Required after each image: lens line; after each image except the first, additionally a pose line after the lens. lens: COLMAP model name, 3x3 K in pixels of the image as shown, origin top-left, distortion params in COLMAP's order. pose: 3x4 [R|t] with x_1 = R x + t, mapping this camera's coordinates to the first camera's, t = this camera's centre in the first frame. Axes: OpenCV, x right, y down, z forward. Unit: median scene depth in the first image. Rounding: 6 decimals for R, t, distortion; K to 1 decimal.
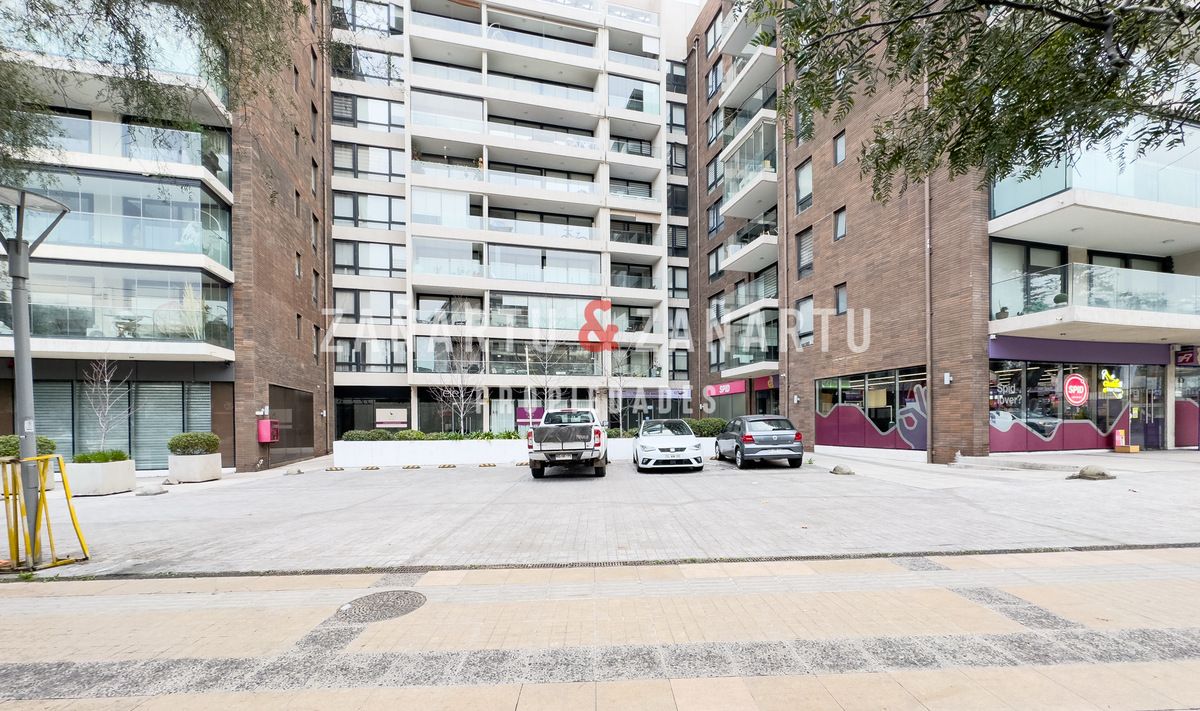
lens RADIAL K [[466.9, 0, 599.4], [0, 466.9, 399.2], [0, 0, 1]] dist [-0.000658, -0.000106]
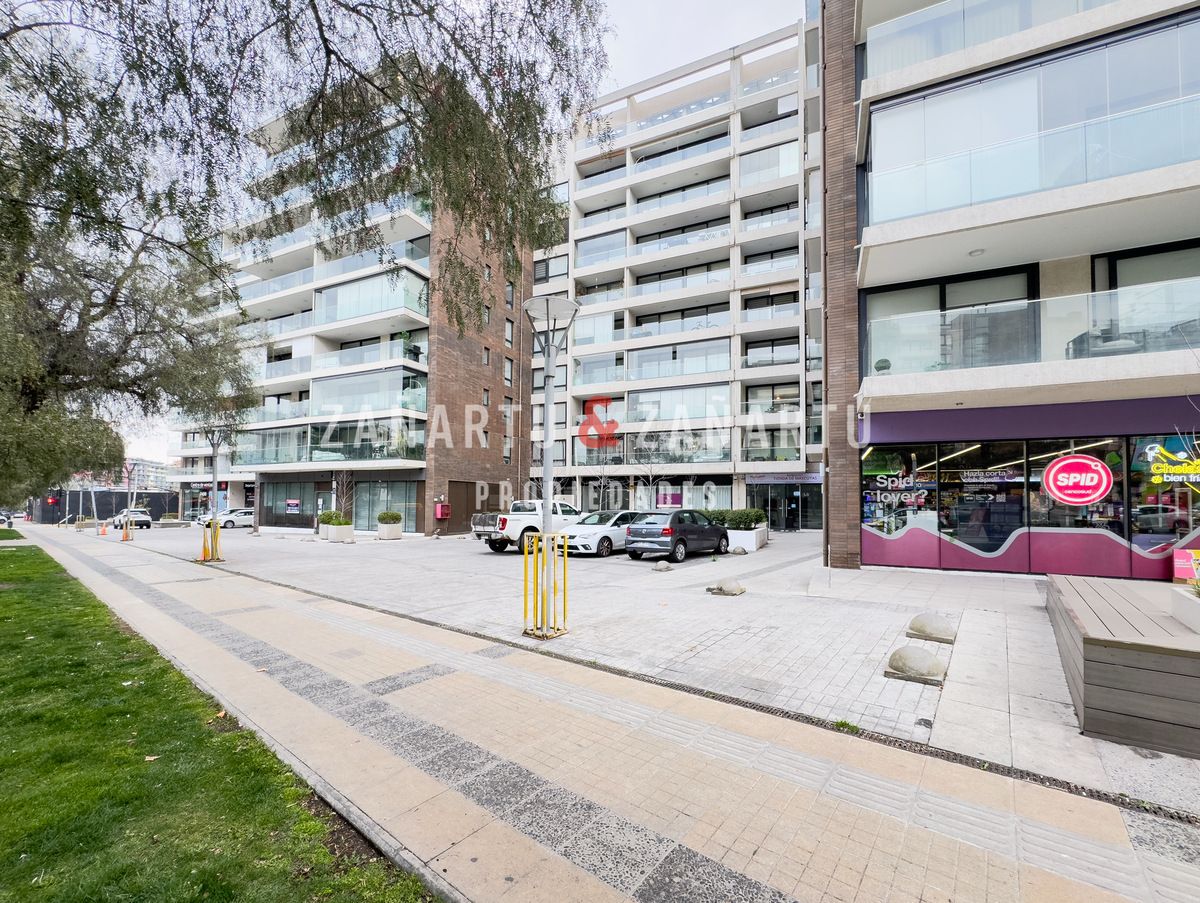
lens RADIAL K [[486.5, 0, 600.0], [0, 486.5, 451.5], [0, 0, 1]] dist [0.000257, 0.000026]
pose [[0.773247, -0.051202, -0.632035, 0.463448], [0.016523, 0.998023, -0.060637, -0.014547], [0.633890, 0.036444, 0.772564, 0.040461]]
